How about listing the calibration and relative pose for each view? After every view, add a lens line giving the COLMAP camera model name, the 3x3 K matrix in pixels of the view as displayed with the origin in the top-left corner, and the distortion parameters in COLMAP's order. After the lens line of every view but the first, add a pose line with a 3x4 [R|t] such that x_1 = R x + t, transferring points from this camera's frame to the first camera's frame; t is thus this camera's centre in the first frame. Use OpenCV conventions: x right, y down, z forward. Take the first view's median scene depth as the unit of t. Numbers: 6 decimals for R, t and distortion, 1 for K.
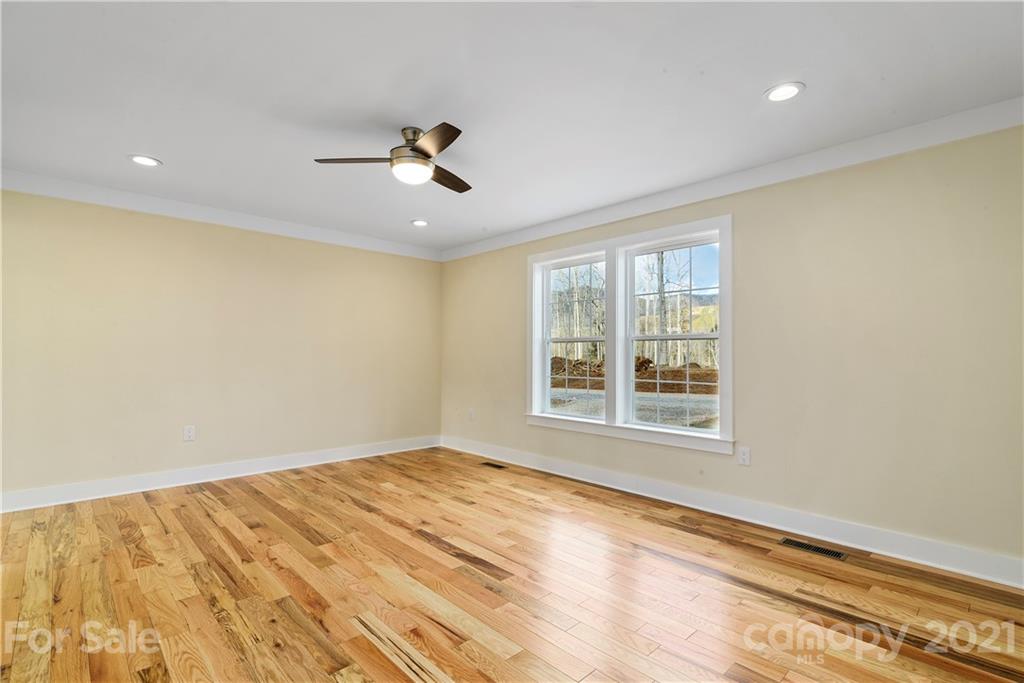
lens RADIAL K [[480.2, 0, 516.6], [0, 480.2, 349.5], [0, 0, 1]] dist [0.004780, 0.000472]
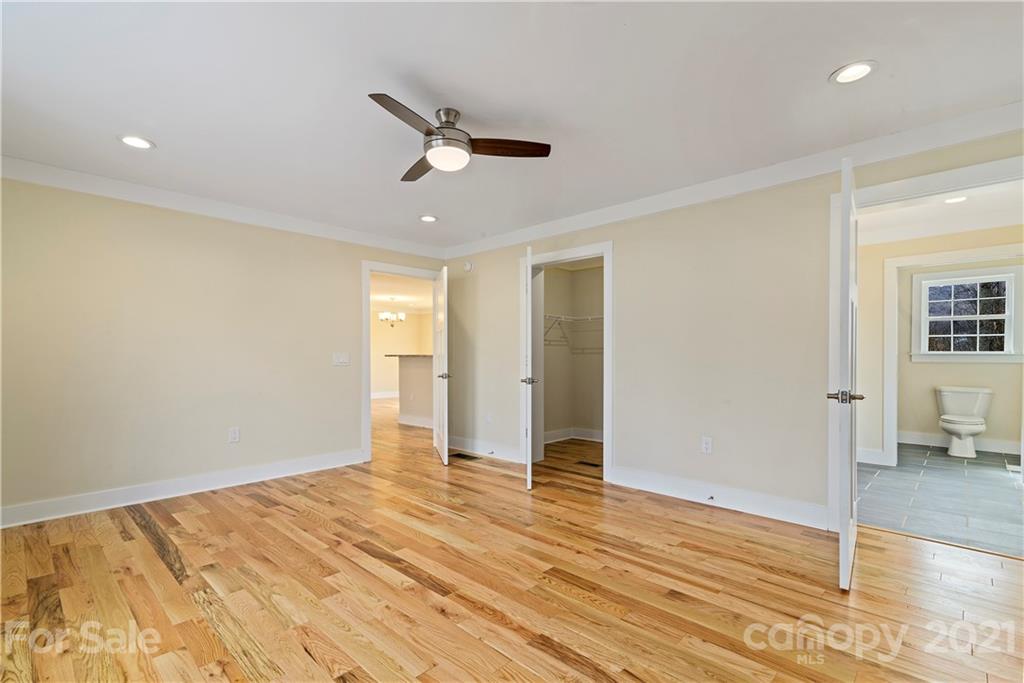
lens RADIAL K [[463.7, 0, 512.2], [0, 463.7, 348.6], [0, 0, 1]] dist [0.015096, -0.000450]
pose [[-0.998997, -0.005195, -0.044483, -0.303608], [-0.003946, 0.999596, -0.028131, 0.024142], [0.044612, -0.027927, -0.998614, 1.936675]]
